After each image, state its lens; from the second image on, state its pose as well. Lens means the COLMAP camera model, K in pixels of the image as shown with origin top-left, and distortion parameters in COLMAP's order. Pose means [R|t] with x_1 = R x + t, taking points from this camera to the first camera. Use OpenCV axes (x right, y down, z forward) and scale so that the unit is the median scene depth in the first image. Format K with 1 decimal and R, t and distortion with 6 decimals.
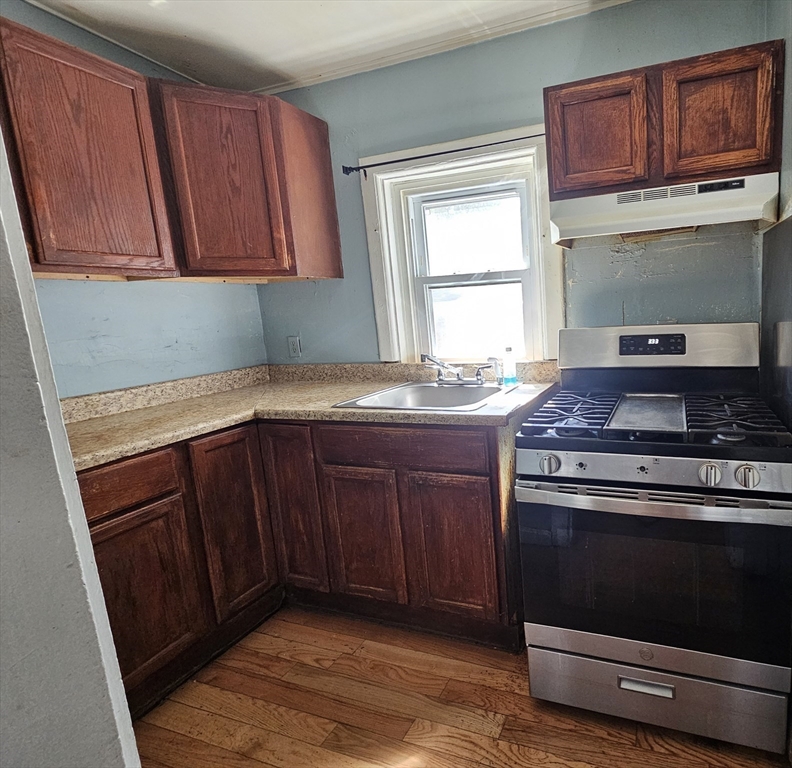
lens RADIAL K [[459.8, 0, 440.7], [0, 459.8, 389.6], [0, 0, 1]] dist [0.000578, -0.005778]
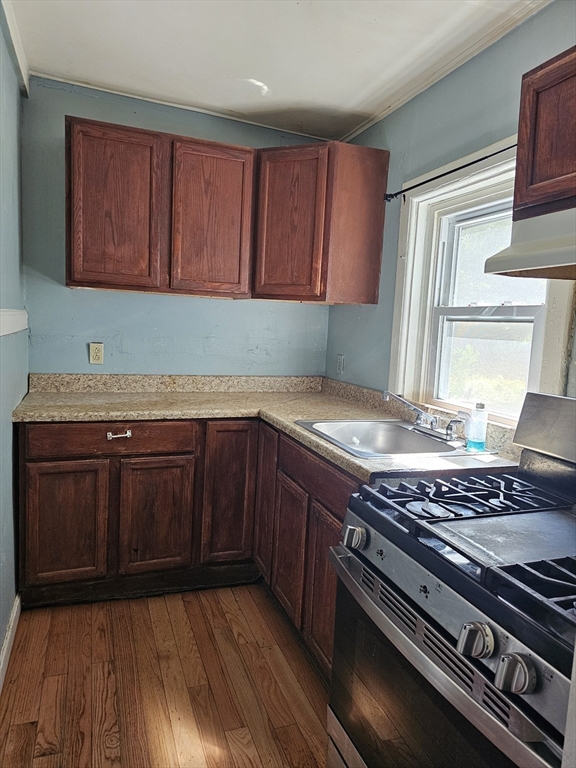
lens RADIAL K [[514.5, 0, 286.0], [0, 514.5, 384.4], [0, 0, 1]] dist [0.048507, -0.034070]
pose [[0.600383, 0.173017, -0.780772, 0.672714], [-0.203112, 0.977292, 0.060380, -0.115220], [0.773489, 0.122333, 0.621891, 0.198749]]
